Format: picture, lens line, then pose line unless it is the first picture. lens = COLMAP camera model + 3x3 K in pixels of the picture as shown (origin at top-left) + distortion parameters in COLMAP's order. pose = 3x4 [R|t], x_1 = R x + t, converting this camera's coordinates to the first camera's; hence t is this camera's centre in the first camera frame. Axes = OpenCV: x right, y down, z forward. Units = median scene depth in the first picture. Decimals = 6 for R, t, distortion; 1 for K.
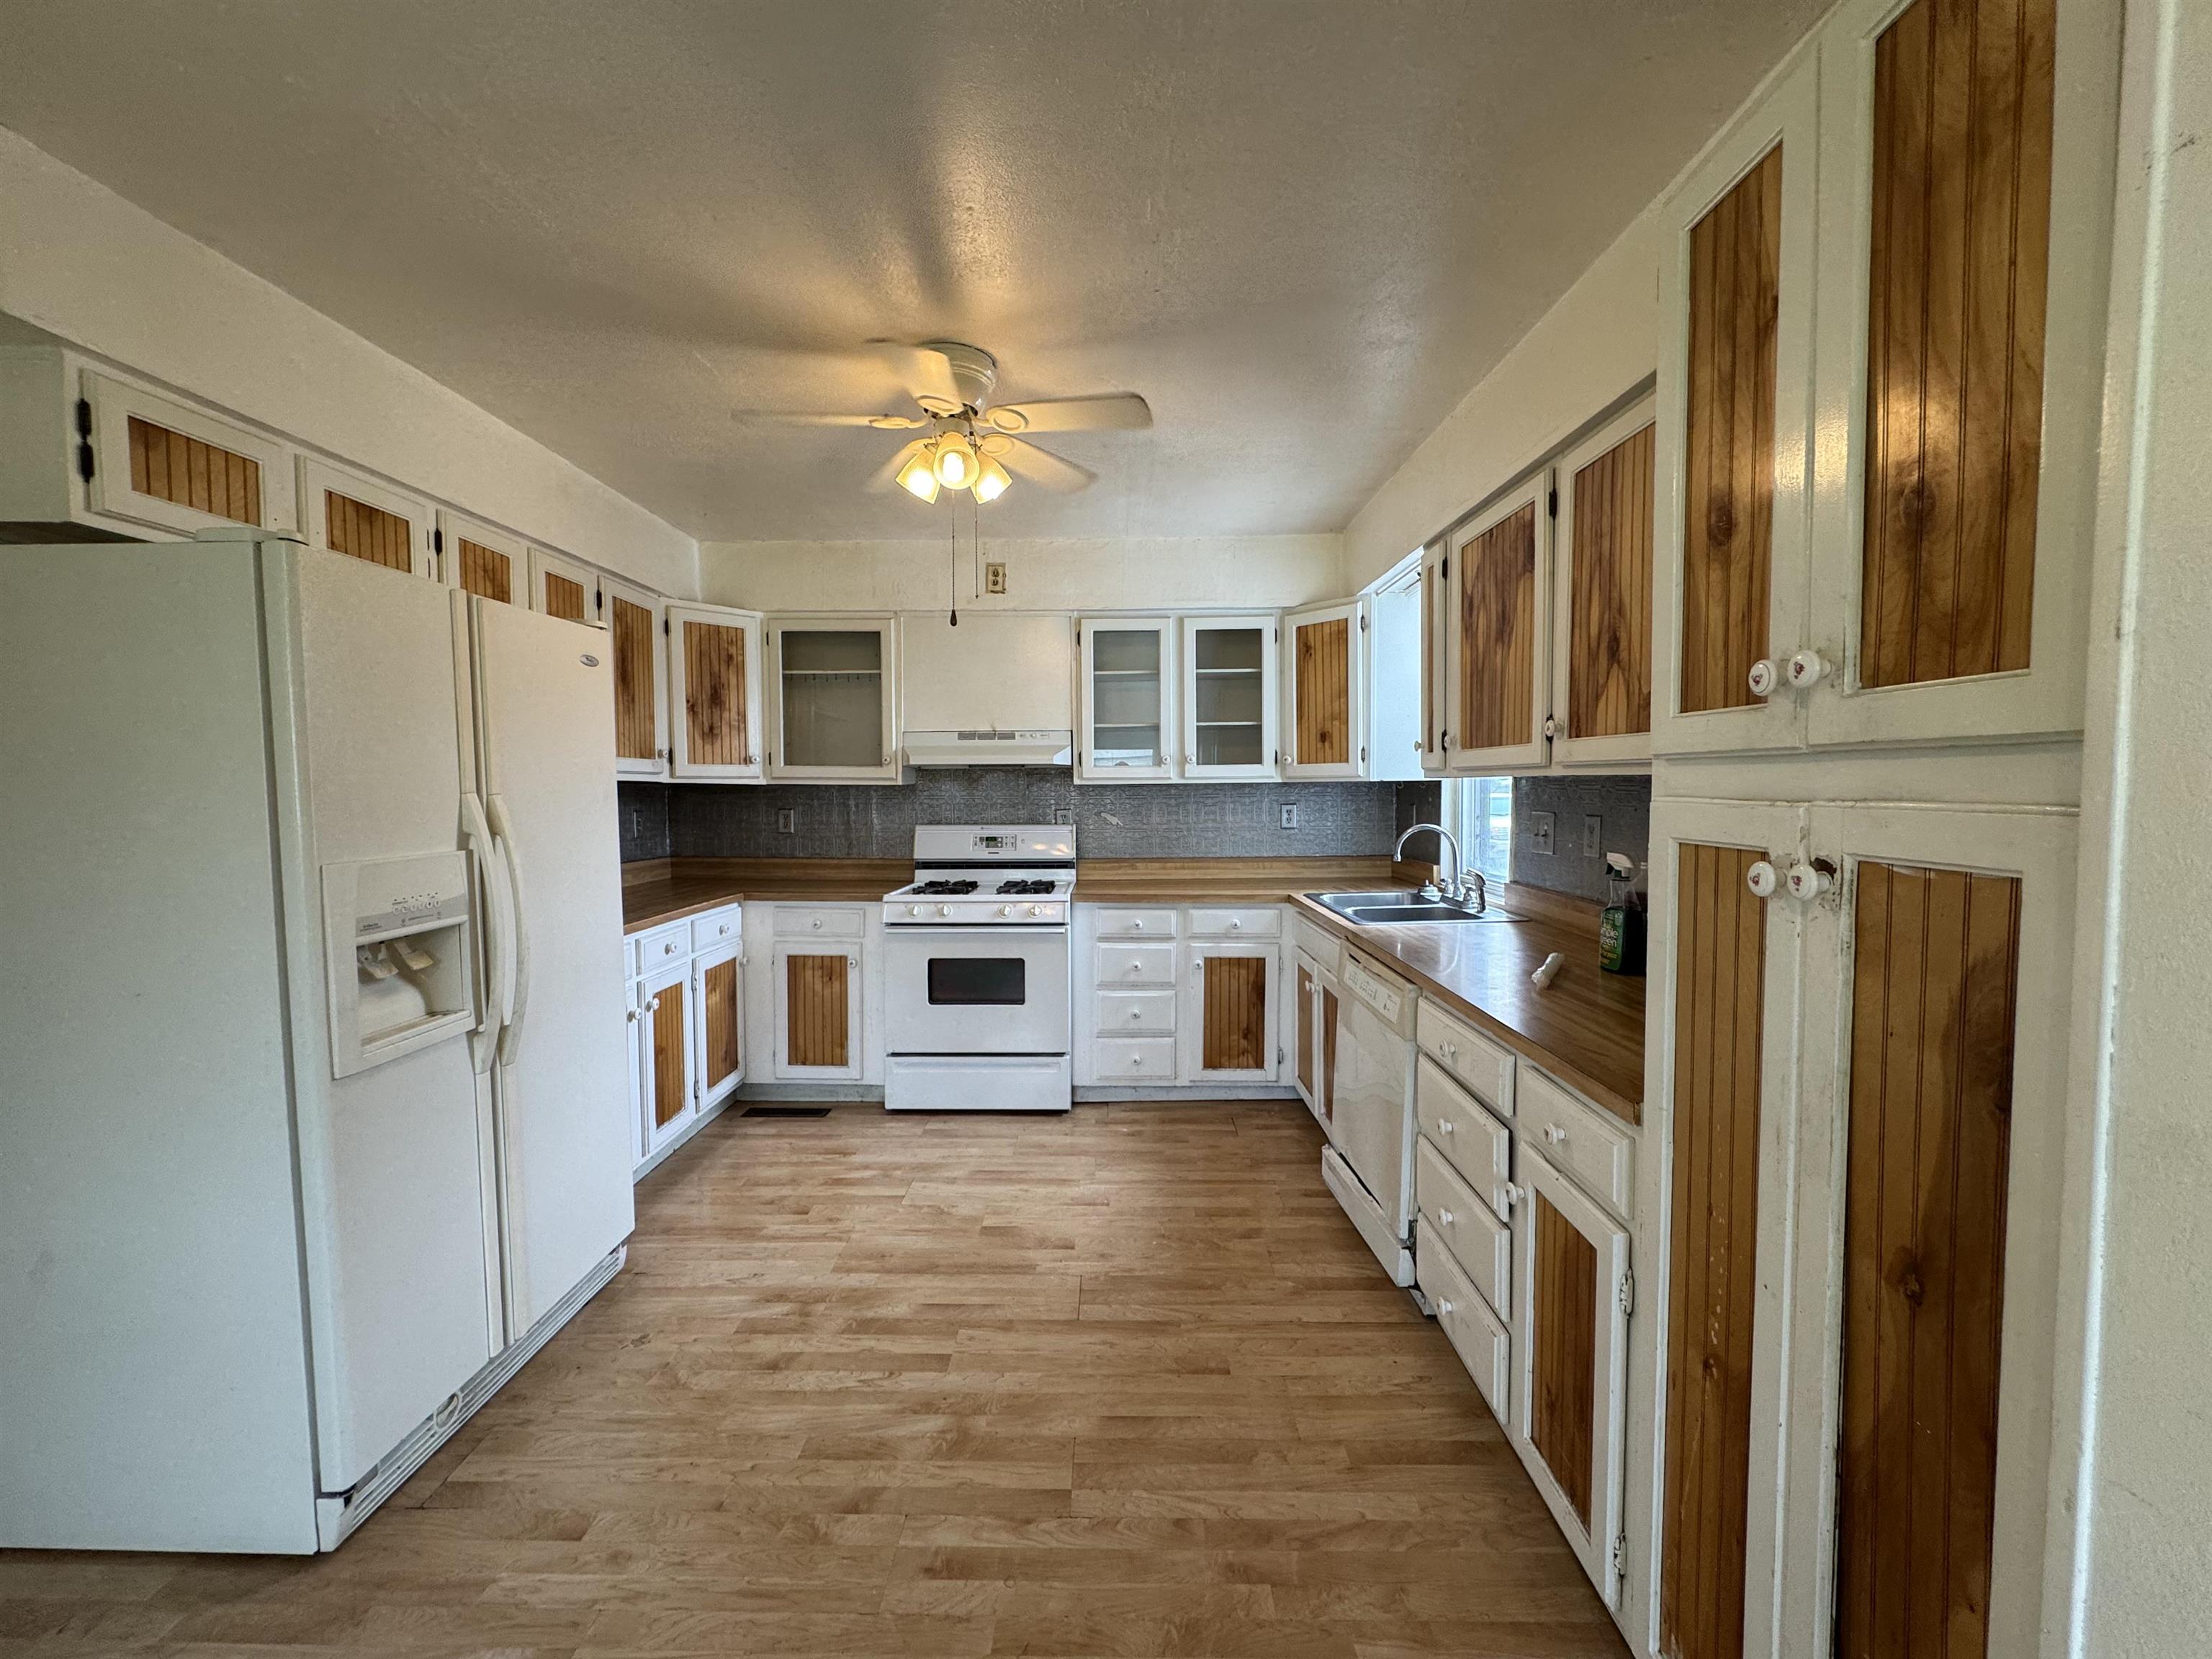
lens RADIAL K [[884.7, 0, 1104.0], [0, 884.7, 824.5], [0, 0, 1]] dist [-0.003658, -0.000278]
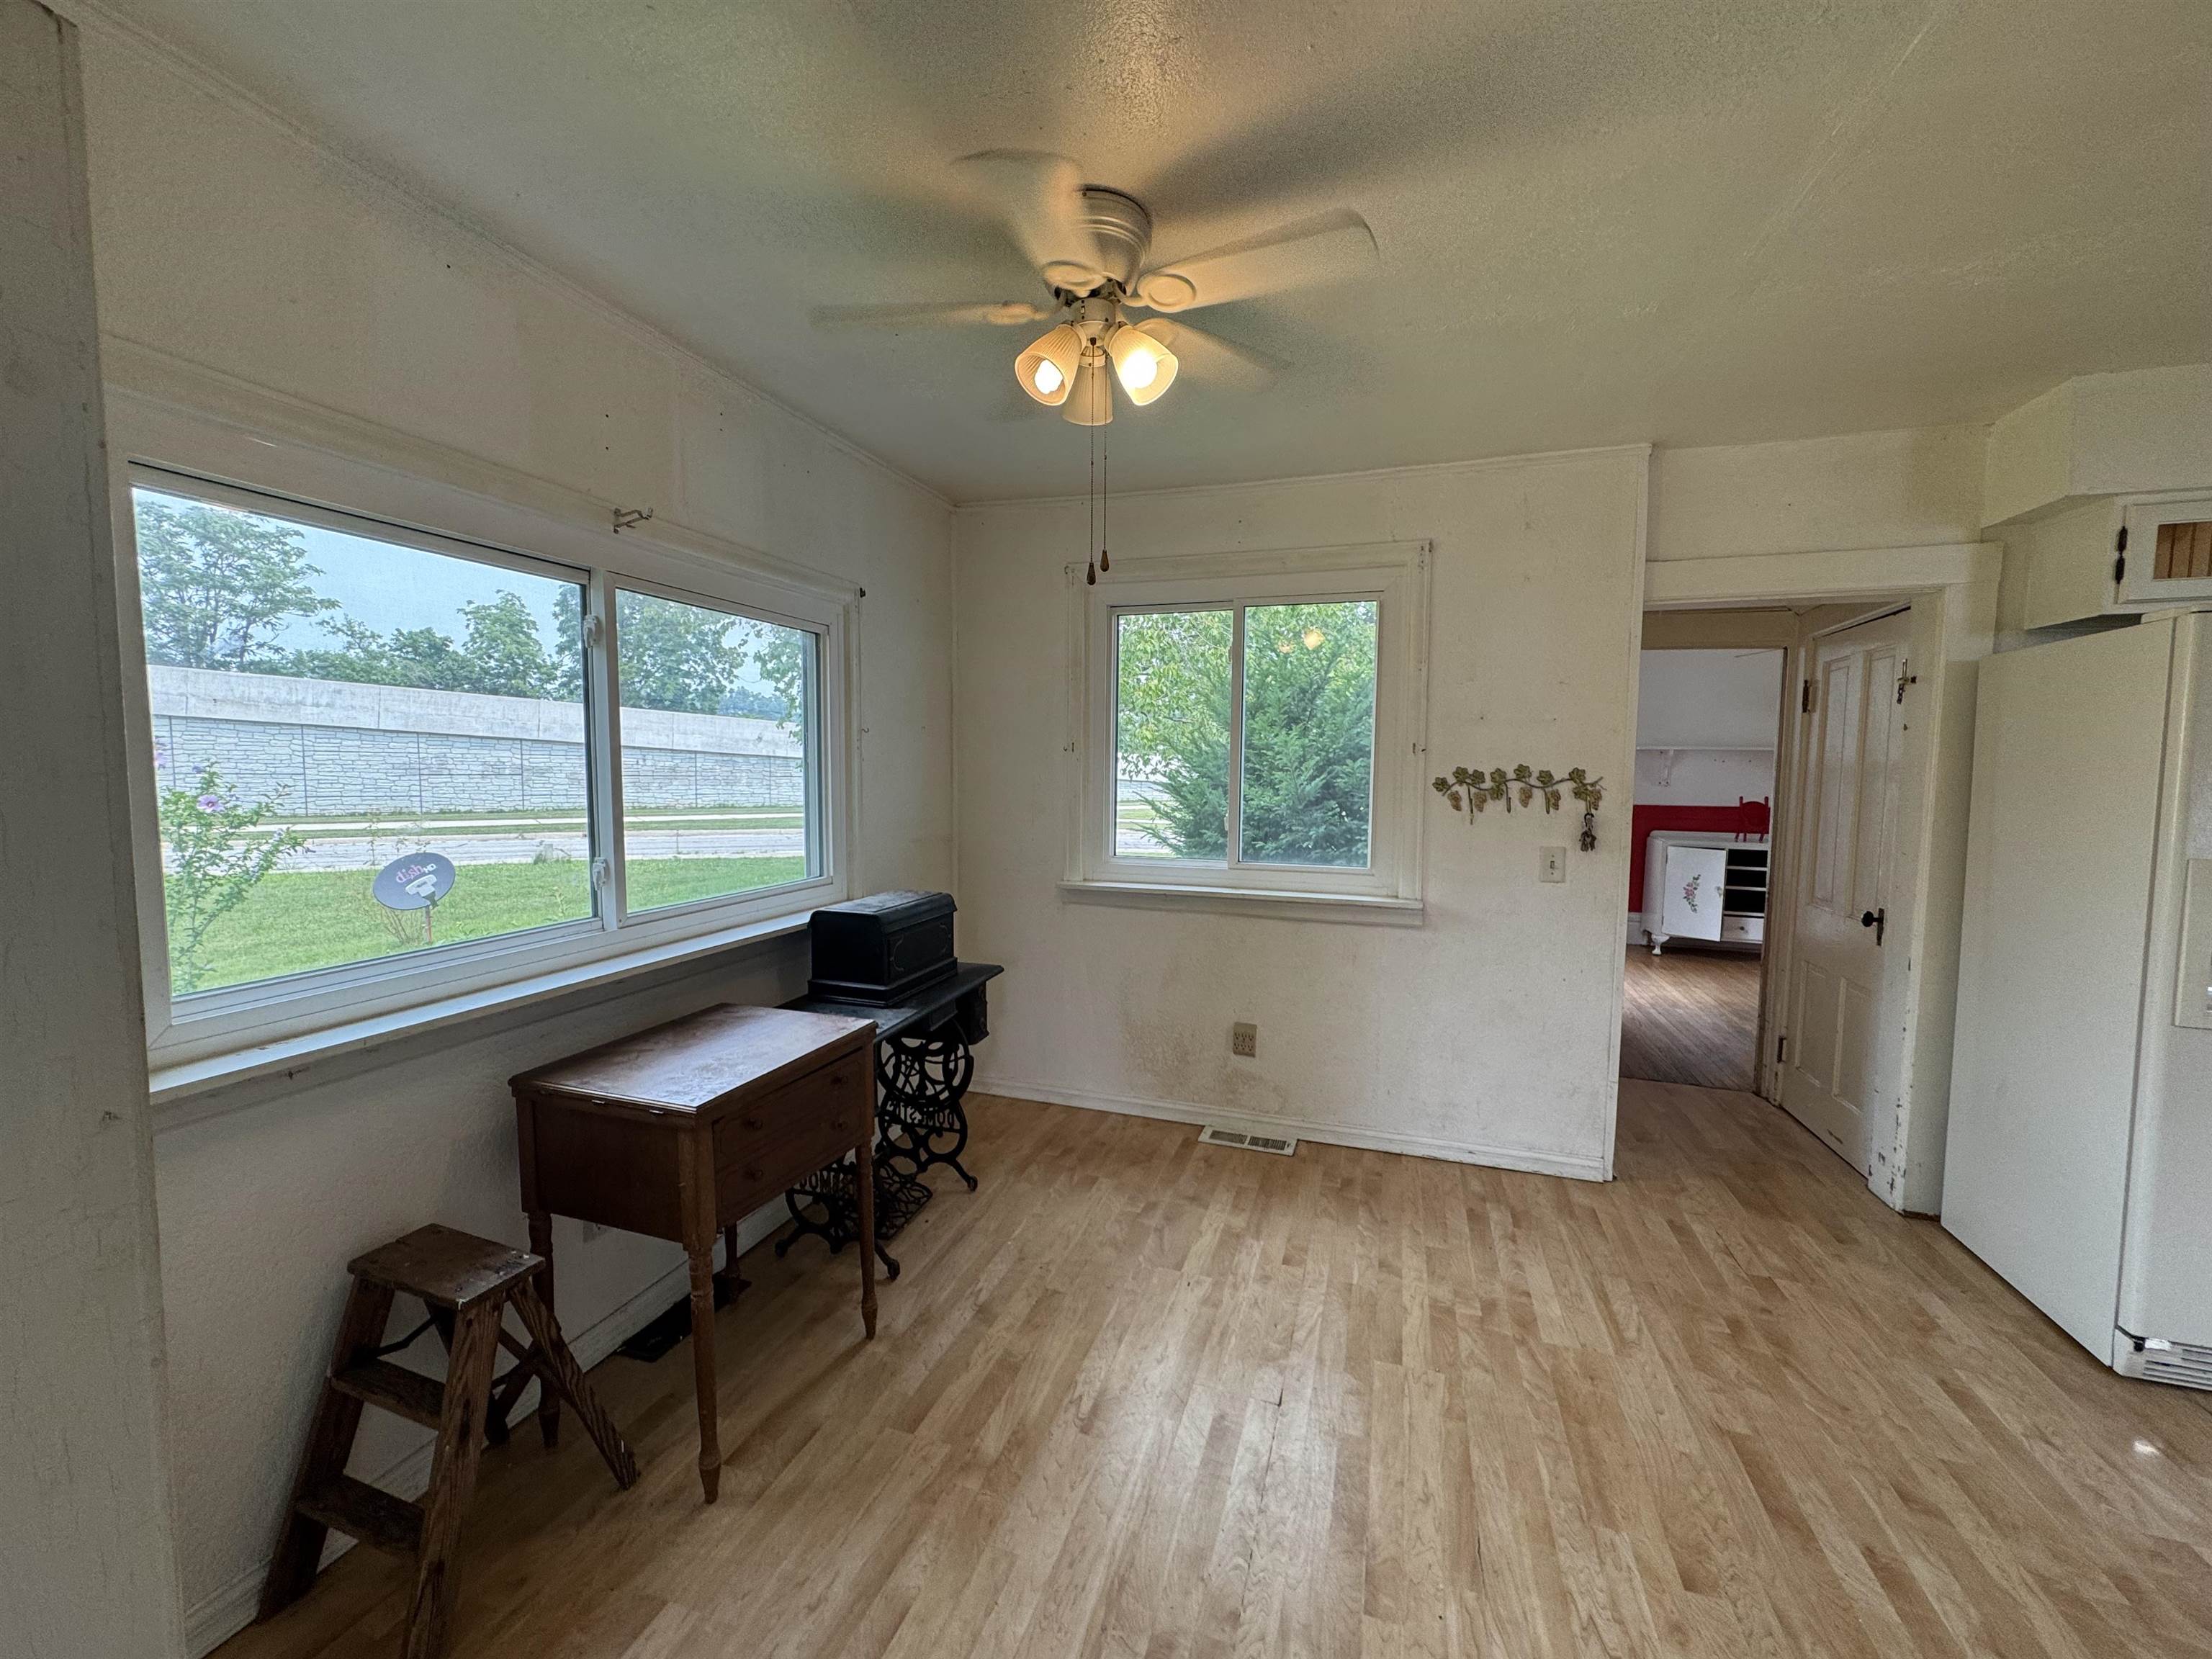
lens RADIAL K [[884.7, 0, 1117.1], [0, 884.7, 831.5], [0, 0, 1]] dist [-0.003658, -0.000278]
pose [[-0.297794, 0.065649, -0.952370, 0.759164], [-0.066019, 0.993828, 0.089150, -0.001766], [0.952345, 0.089423, -0.291622, -0.119055]]
